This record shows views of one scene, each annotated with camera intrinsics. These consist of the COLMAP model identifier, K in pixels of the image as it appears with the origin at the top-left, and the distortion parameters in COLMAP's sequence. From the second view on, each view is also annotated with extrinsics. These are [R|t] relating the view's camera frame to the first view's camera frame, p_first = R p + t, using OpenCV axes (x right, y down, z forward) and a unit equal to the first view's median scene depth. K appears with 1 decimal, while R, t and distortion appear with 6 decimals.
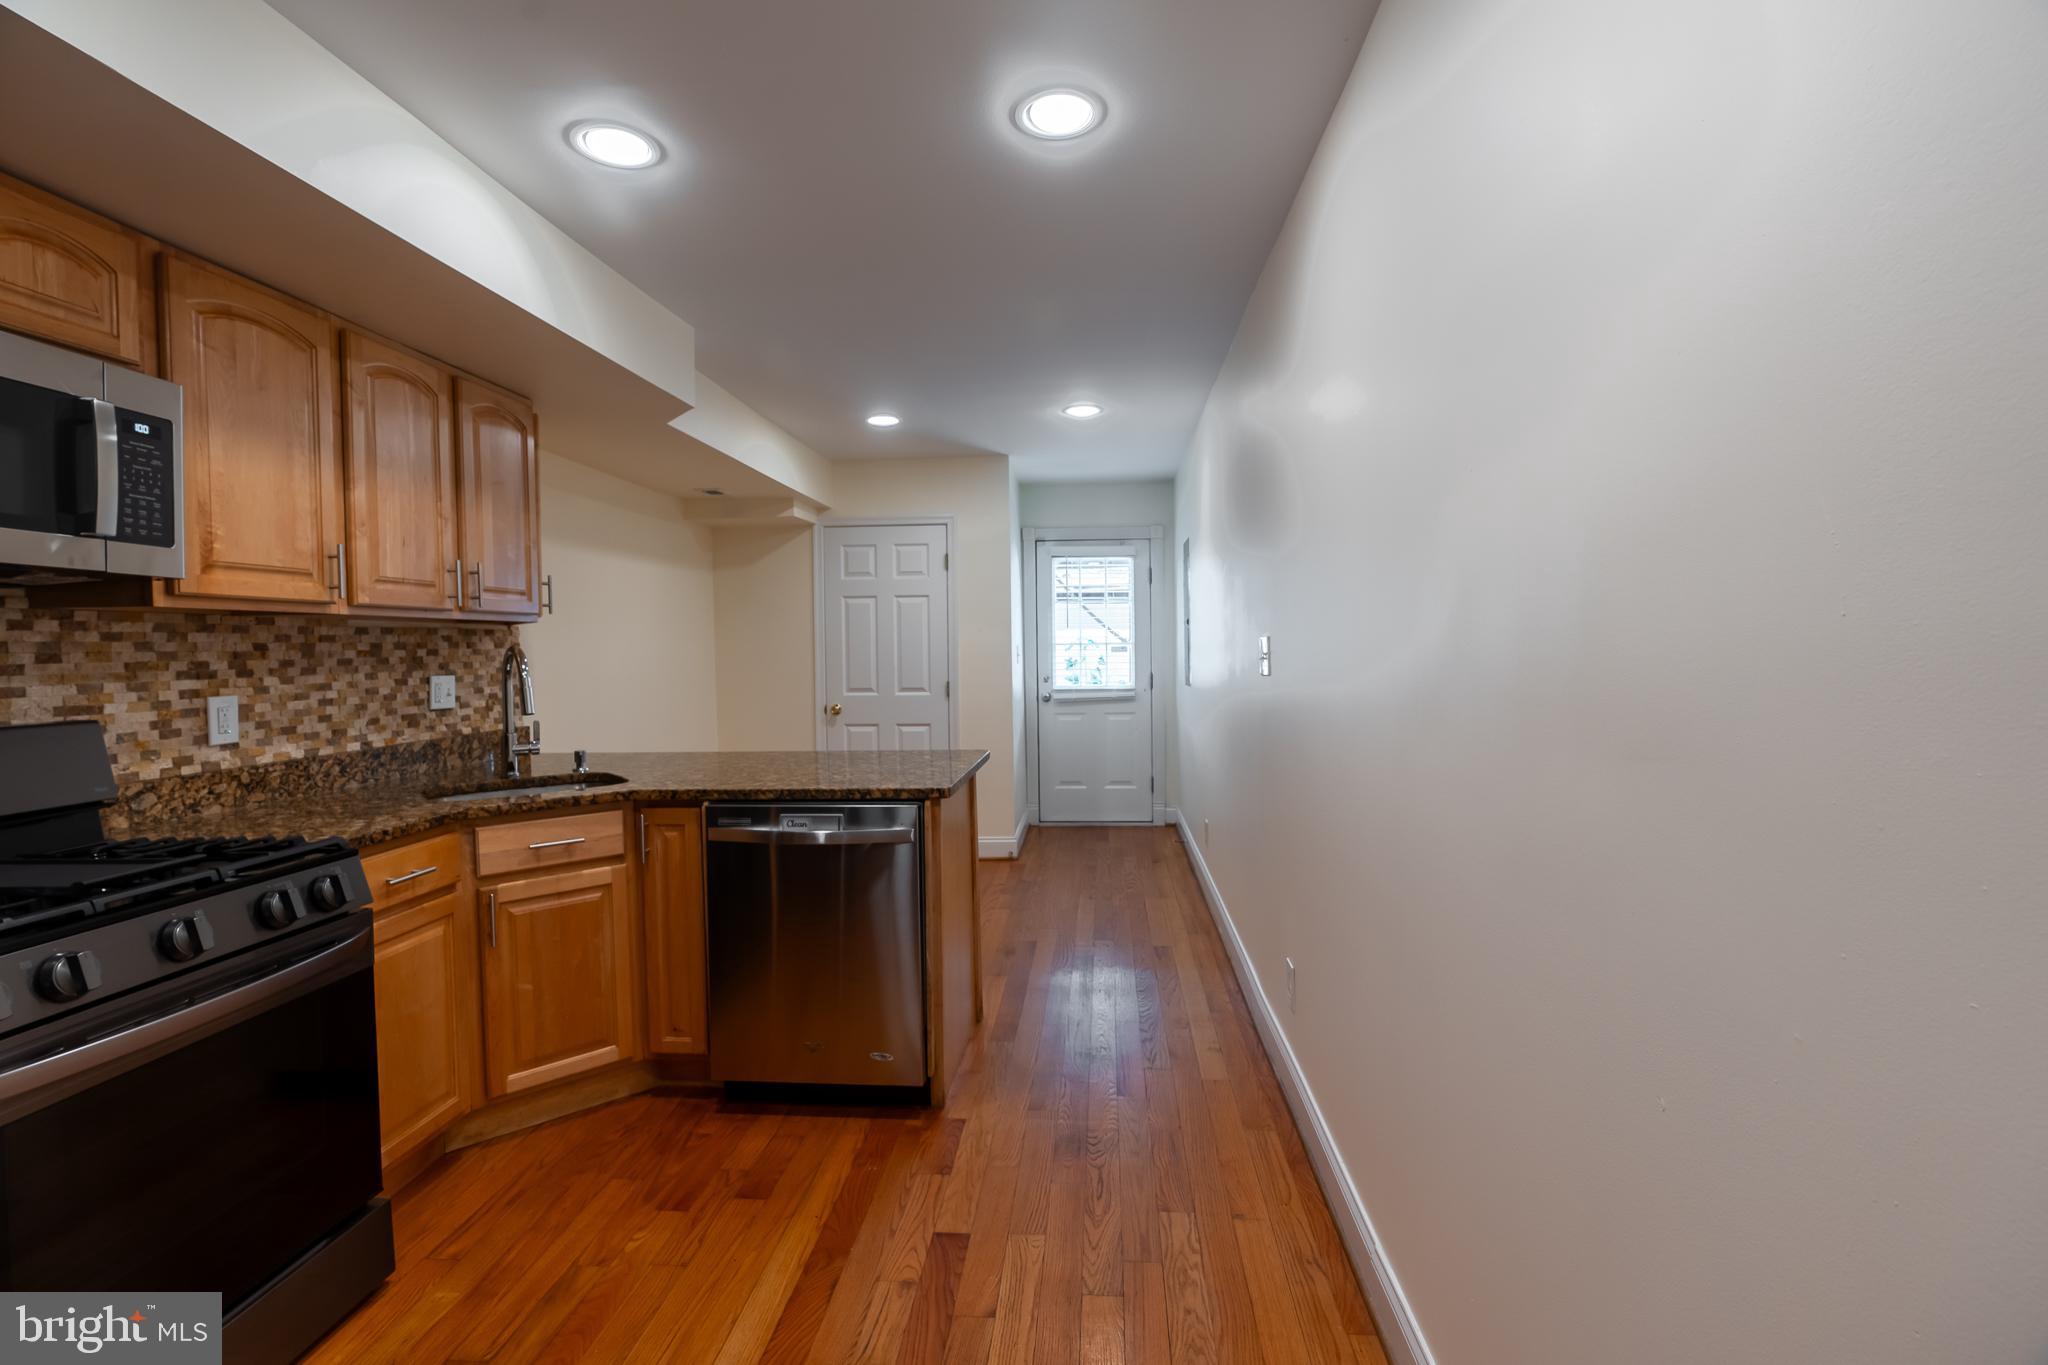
lens RADIAL K [[970.6, 0, 1028.4], [0, 970.6, 665.9], [0, 0, 1]] dist [-0.001936, -0.000305]
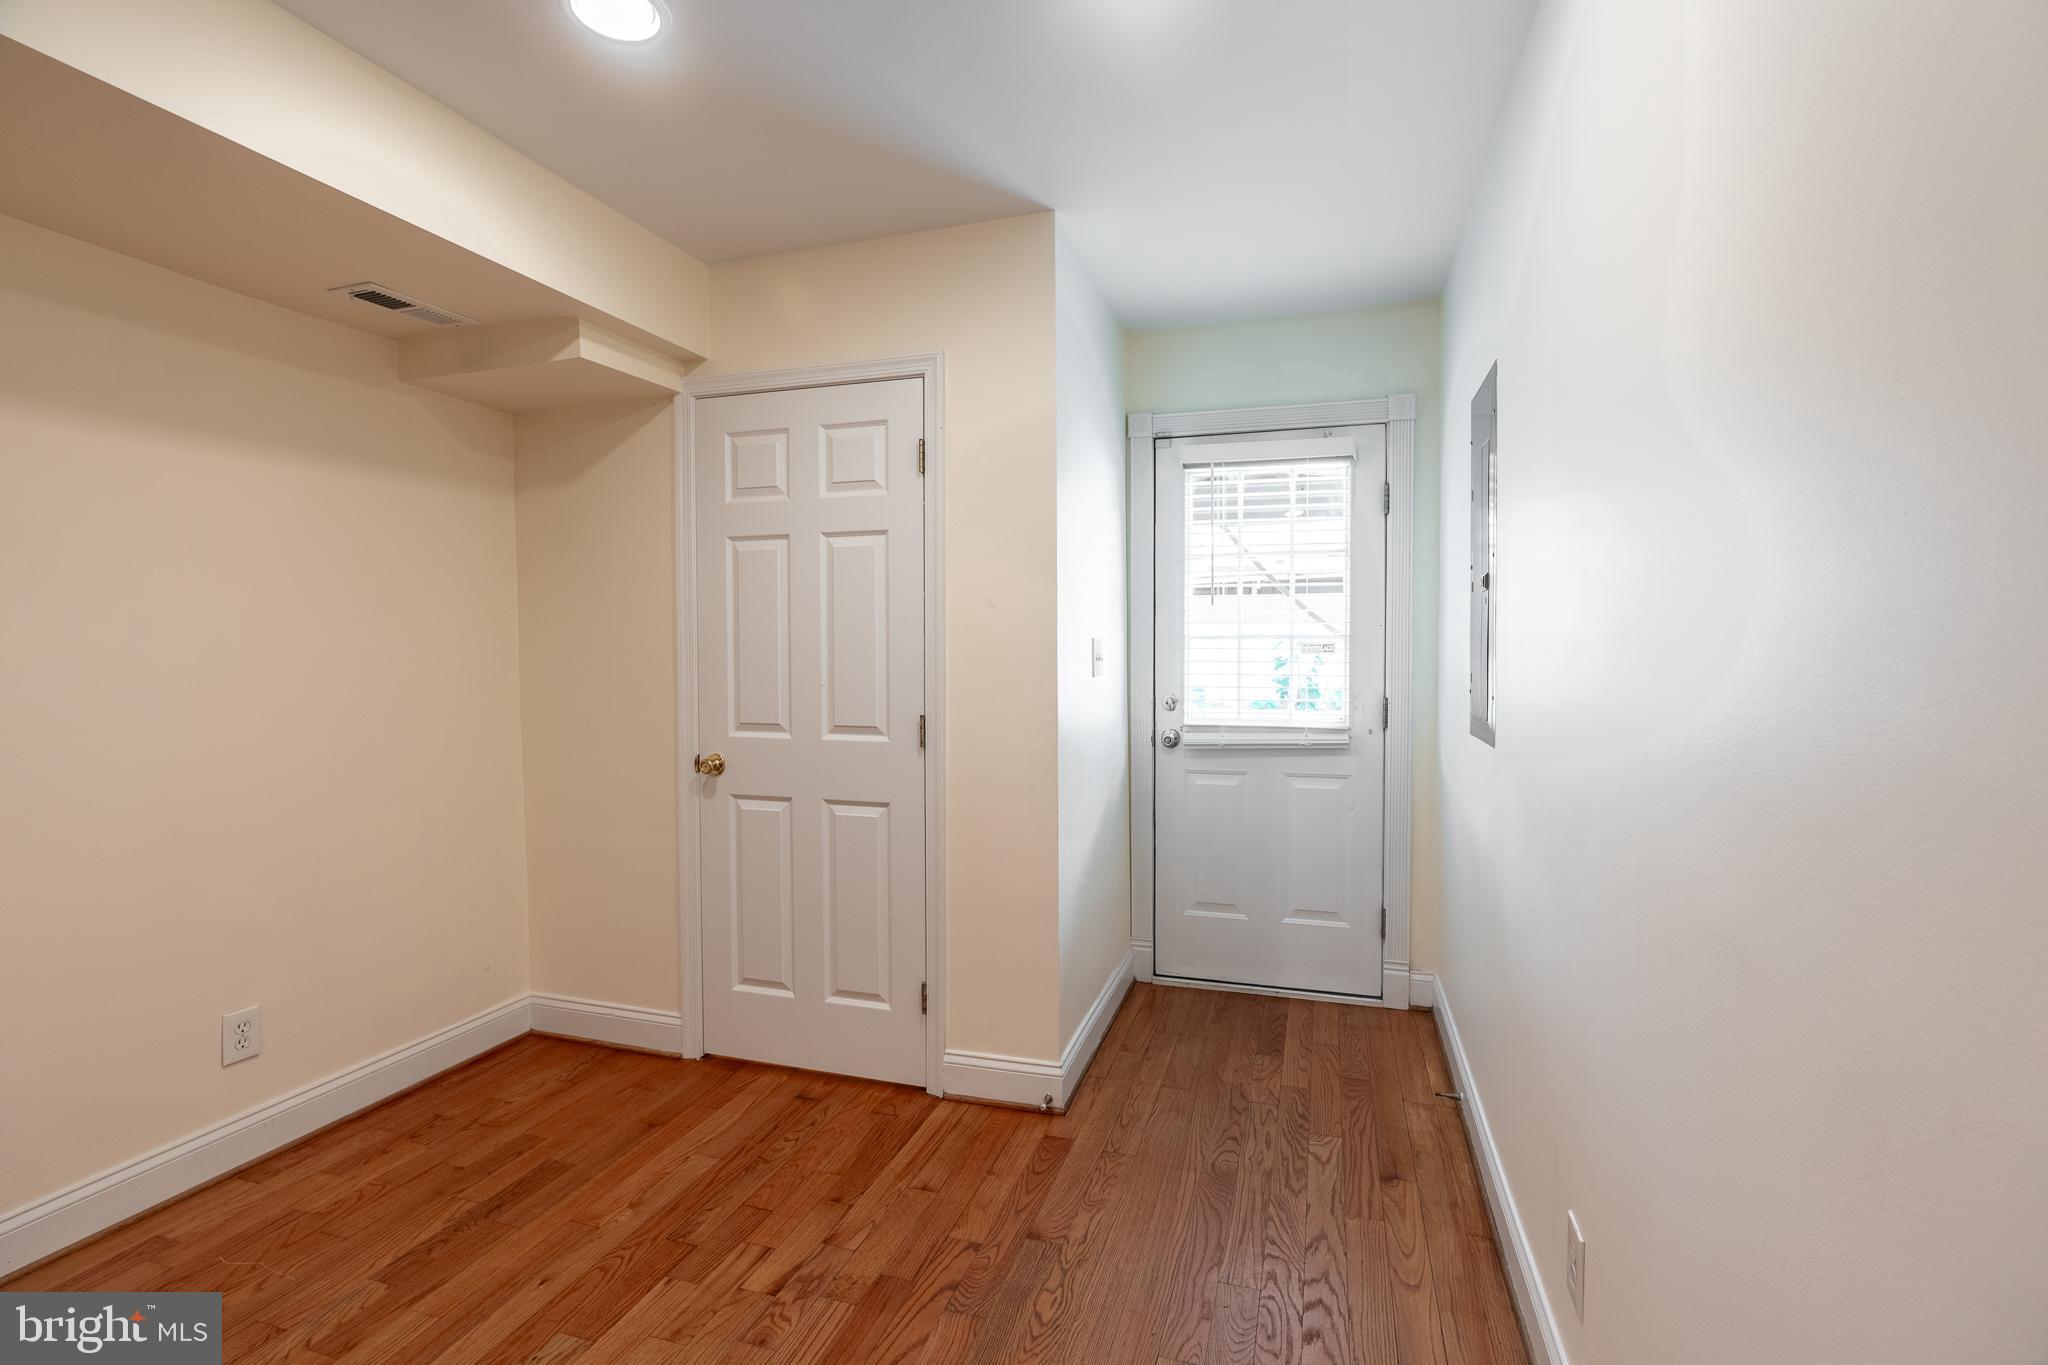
lens RADIAL K [[938.0, 0, 1024.0], [0, 938.0, 682.5], [0, 0, 1]] dist [-0.001124, -0.000103]
pose [[0.972939, 0.015665, -0.230531, 0.059986], [-0.010974, 0.999706, 0.021620, -0.008503], [0.230802, -0.018505, 0.972825, 0.510839]]
